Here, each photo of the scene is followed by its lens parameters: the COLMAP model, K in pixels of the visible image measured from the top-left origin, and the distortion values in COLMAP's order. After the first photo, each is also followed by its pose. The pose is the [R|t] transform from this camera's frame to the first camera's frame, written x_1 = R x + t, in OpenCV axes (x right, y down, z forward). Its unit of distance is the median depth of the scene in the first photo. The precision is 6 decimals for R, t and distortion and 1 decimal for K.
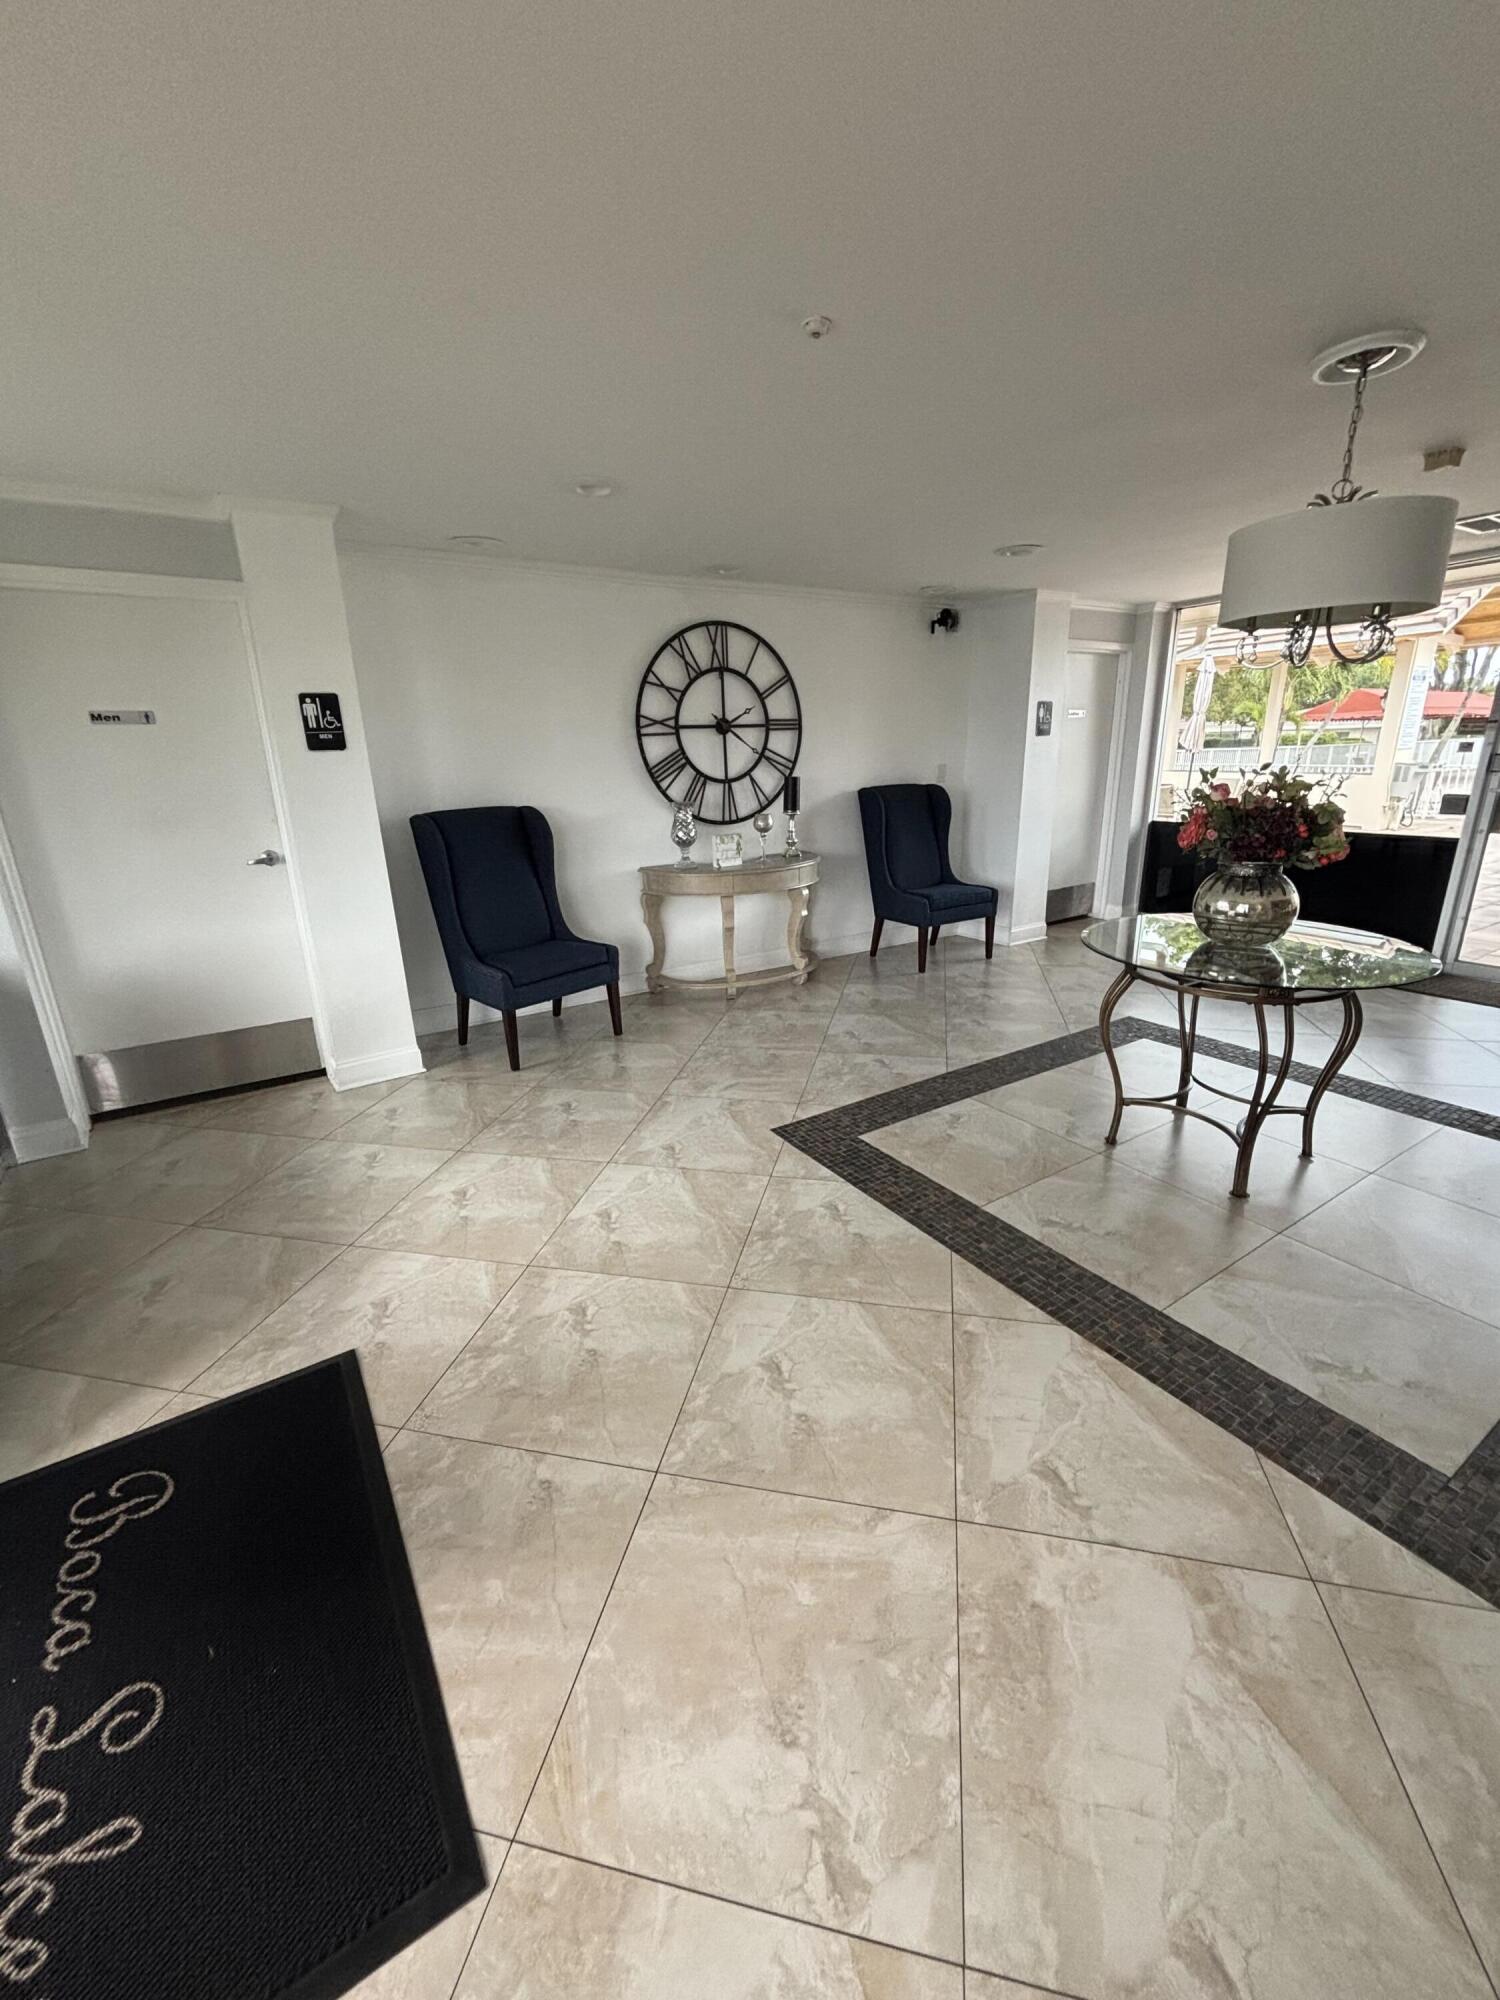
lens RADIAL K [[803.1, 0, 755.0], [0, 803.1, 1002.9], [0, 0, 1]] dist [0.003438, -0.000982]
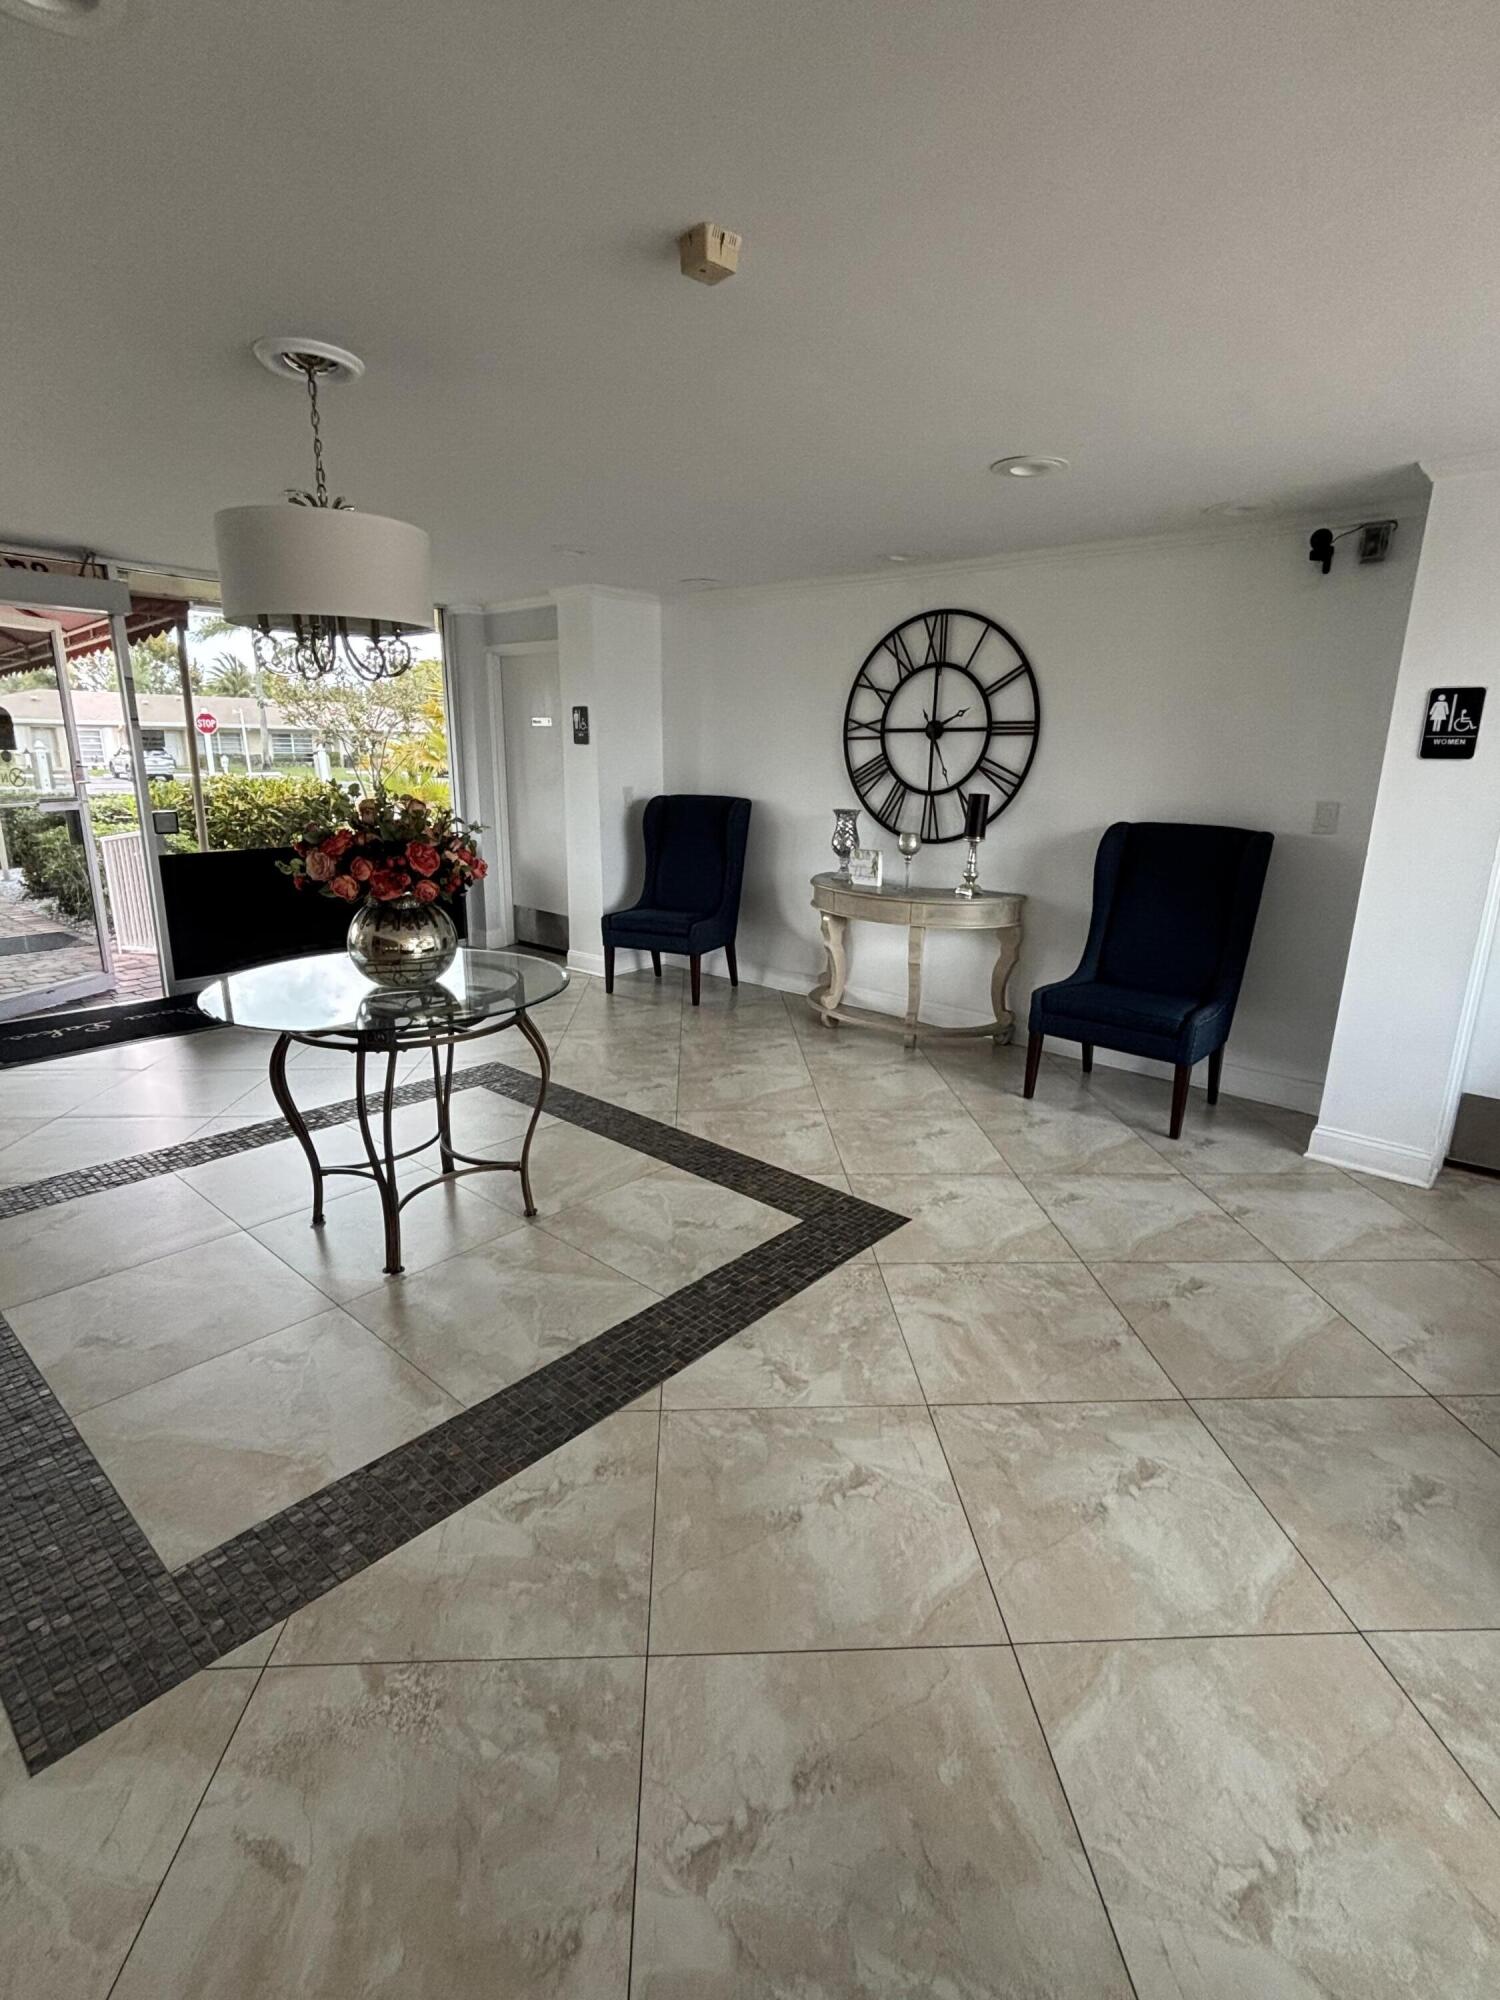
lens RADIAL K [[943.7, 0, 745.1], [0, 943.7, 1008.1], [0, 0, 1]] dist [-0.011948, -0.000445]
pose [[0.270245, 0.278279, -0.921699, 0.968474], [-0.315630, 0.930022, 0.188248, -0.206580], [0.909585, 0.240042, 0.339167, 0.582656]]
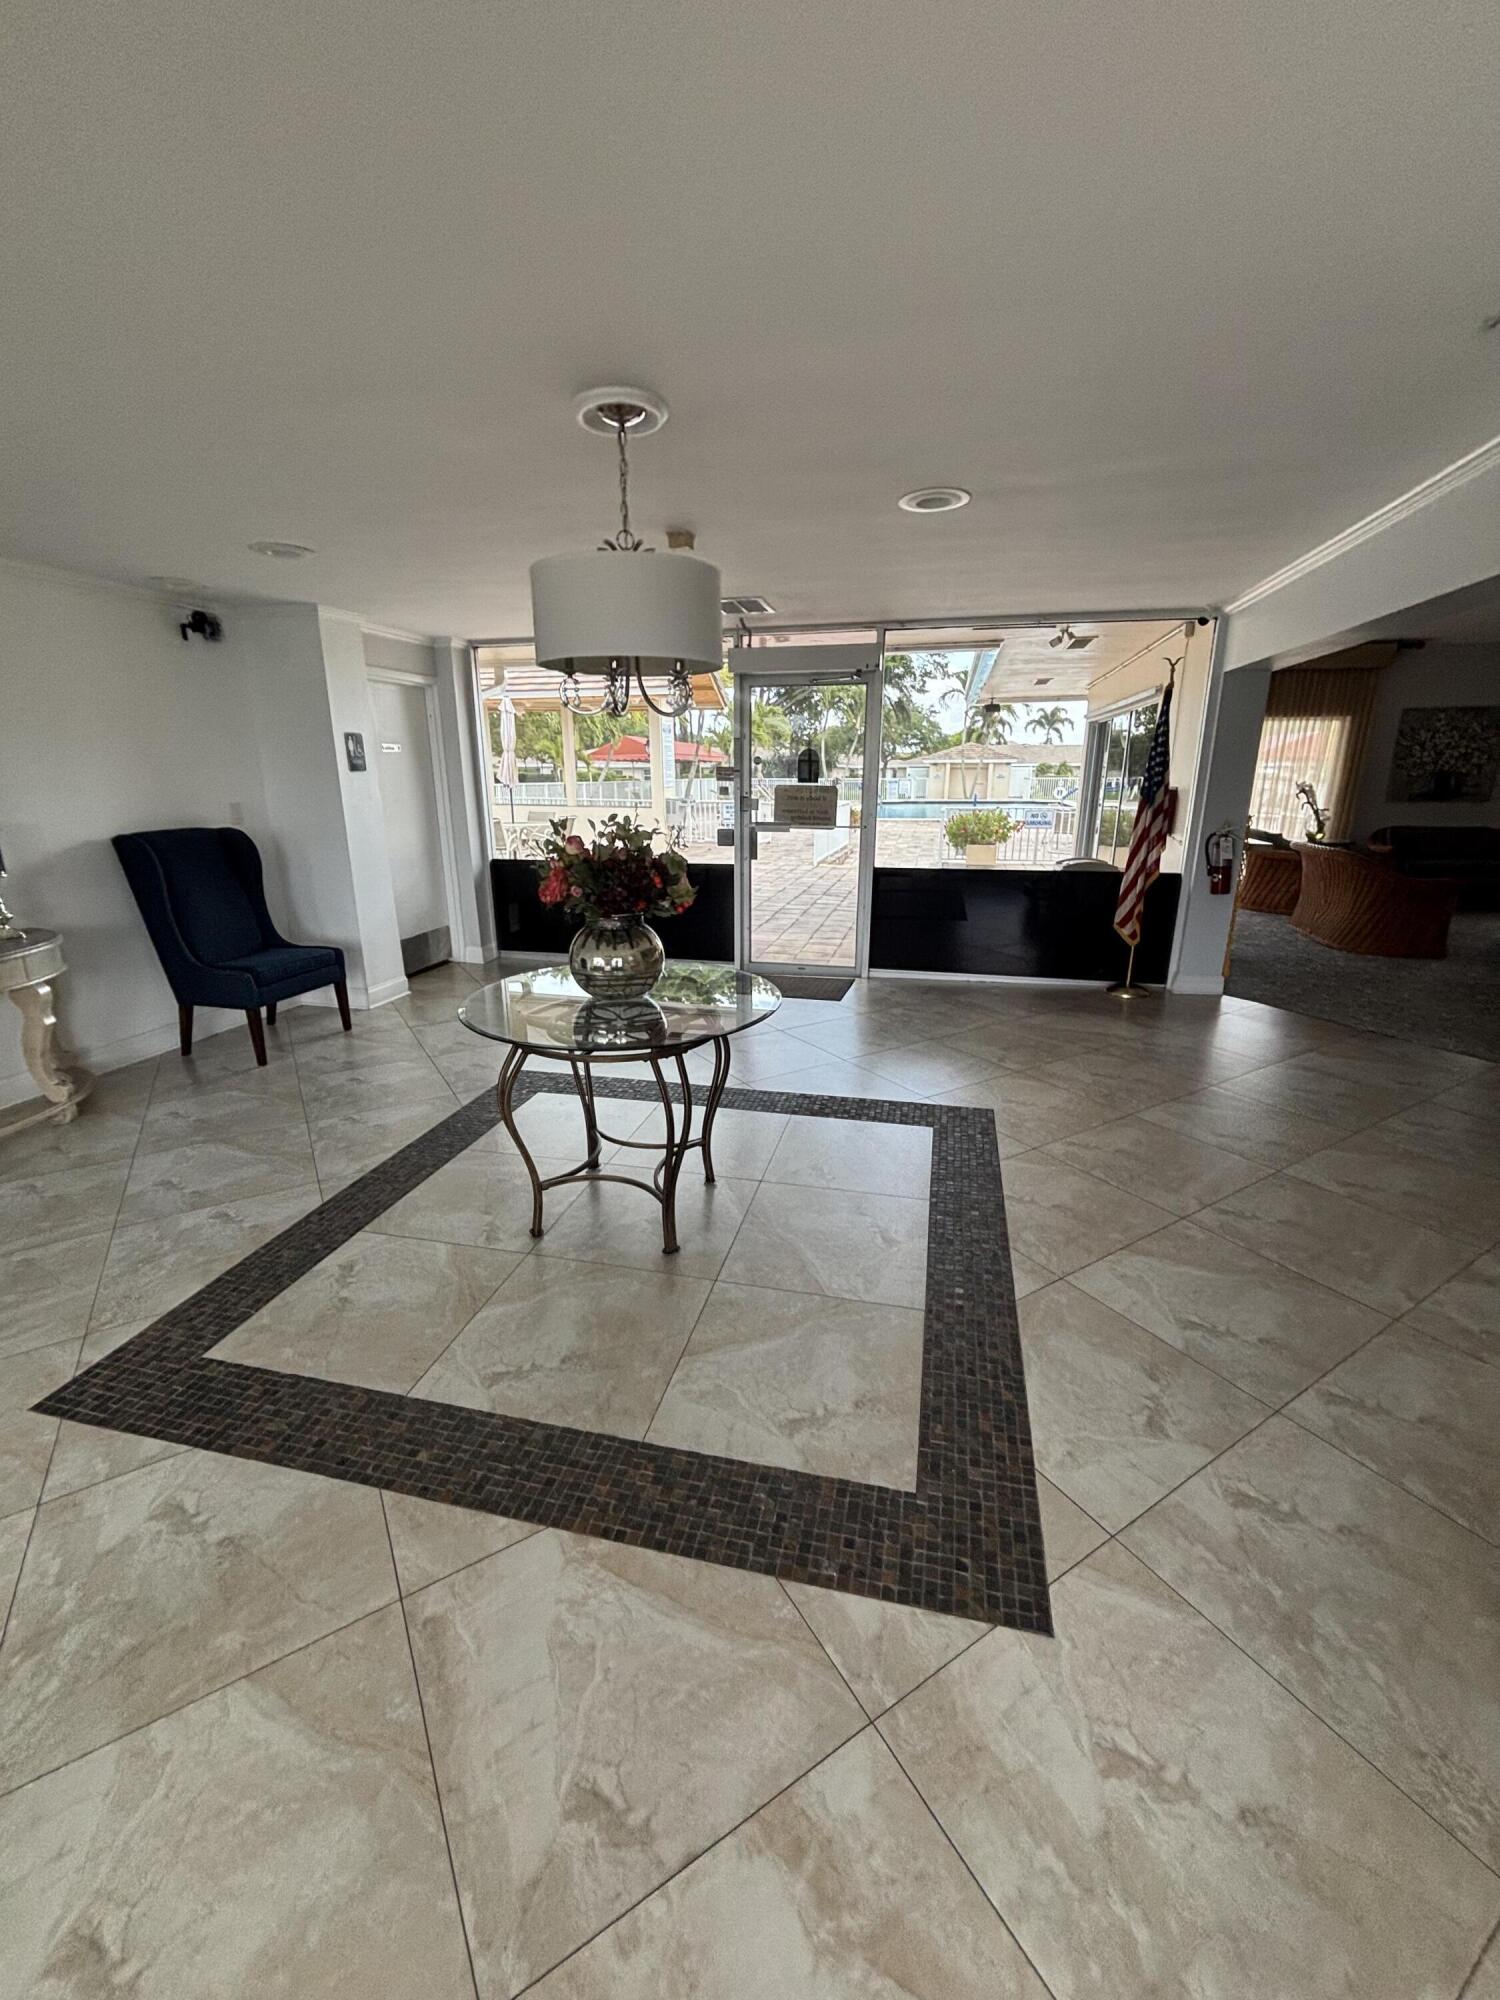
lens RADIAL K [[803.1, 0, 741.5], [0, 803.1, 999.3], [0, 0, 1]] dist [0.003438, -0.000982]
pose [[0.725858, -0.167114, 0.667235, 0.038204], [0.193050, 0.980544, 0.035572, -0.044528], [-0.660198, 0.102990, 0.743997, 0.109000]]
